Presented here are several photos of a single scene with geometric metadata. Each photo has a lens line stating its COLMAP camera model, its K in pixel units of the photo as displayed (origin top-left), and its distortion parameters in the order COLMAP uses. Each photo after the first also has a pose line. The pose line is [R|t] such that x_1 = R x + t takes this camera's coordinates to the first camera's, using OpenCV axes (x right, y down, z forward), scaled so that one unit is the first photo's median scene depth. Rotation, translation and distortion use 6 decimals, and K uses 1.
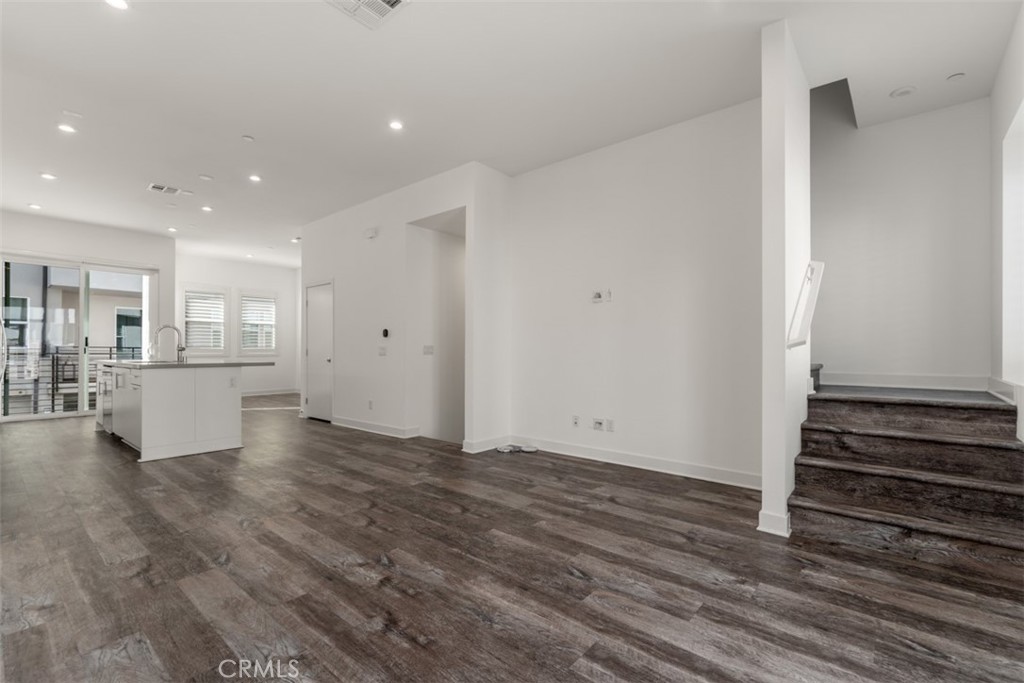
lens RADIAL K [[455.3, 0, 516.0], [0, 455.3, 361.7], [0, 0, 1]] dist [0.004407, -0.001708]
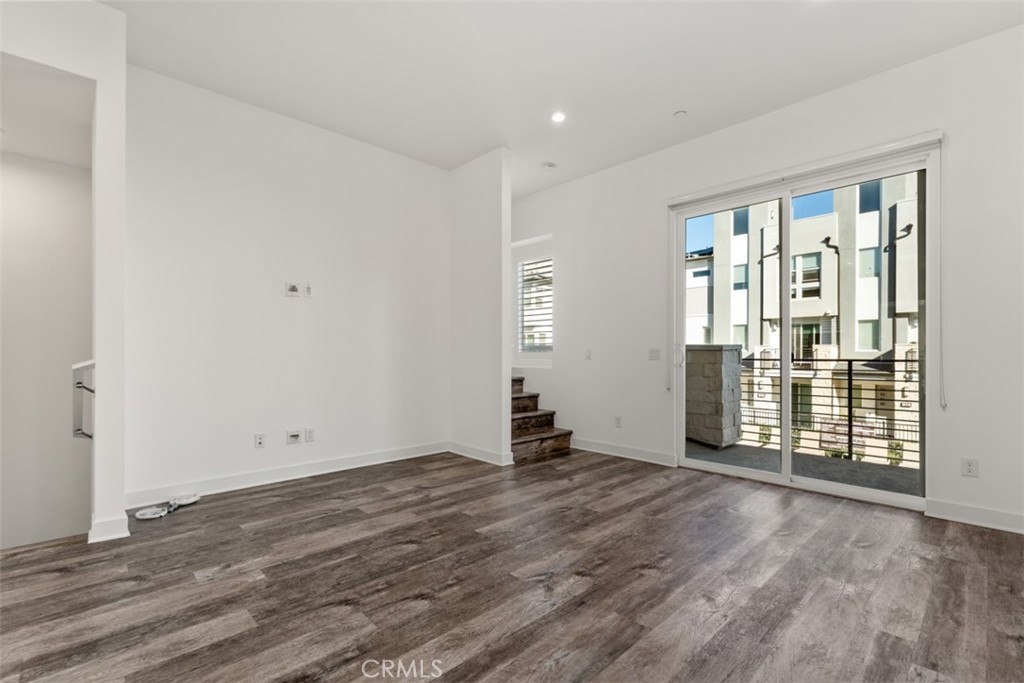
lens RADIAL K [[455.3, 0, 512.7], [0, 455.3, 335.8], [0, 0, 1]] dist [0.004407, -0.001708]
pose [[0.103625, 0.034352, 0.994023, -1.050815], [0.024804, 0.999003, -0.037109, -0.019232], [-0.994307, 0.028501, 0.102669, 0.805704]]
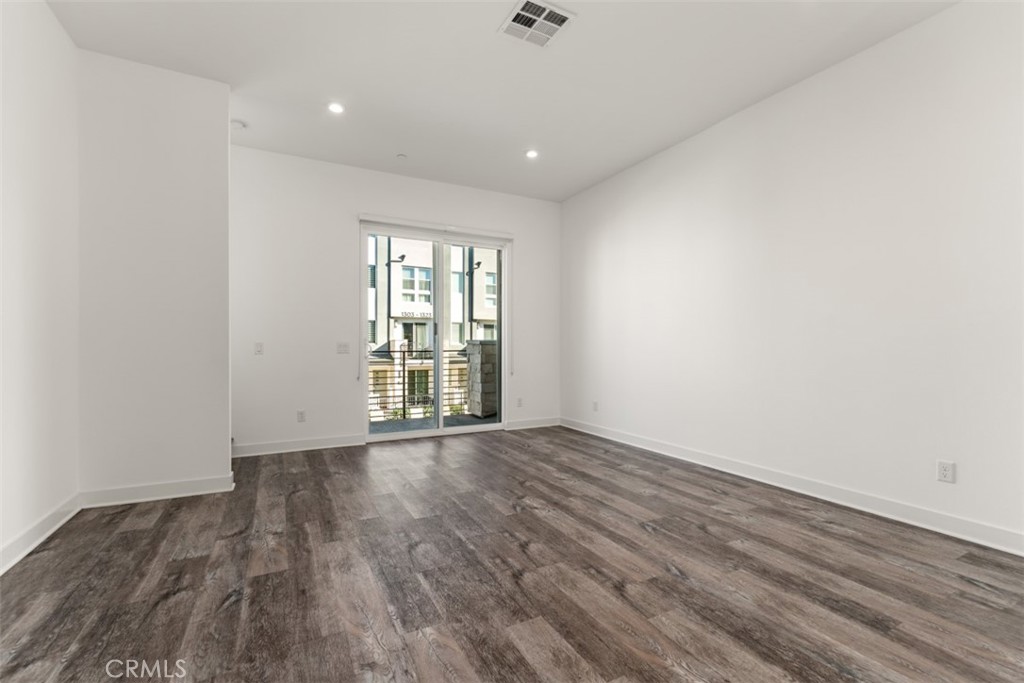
lens RADIAL K [[438.1, 0, 509.6], [0, 438.1, 340.7], [0, 0, 1]] dist [0.001736, 0.000116]
pose [[-0.924765, -0.000518, 0.380539, -0.632970], [0.004764, 0.999905, 0.012939, -0.052245], [-0.380509, 0.013779, -0.924674, 1.845955]]
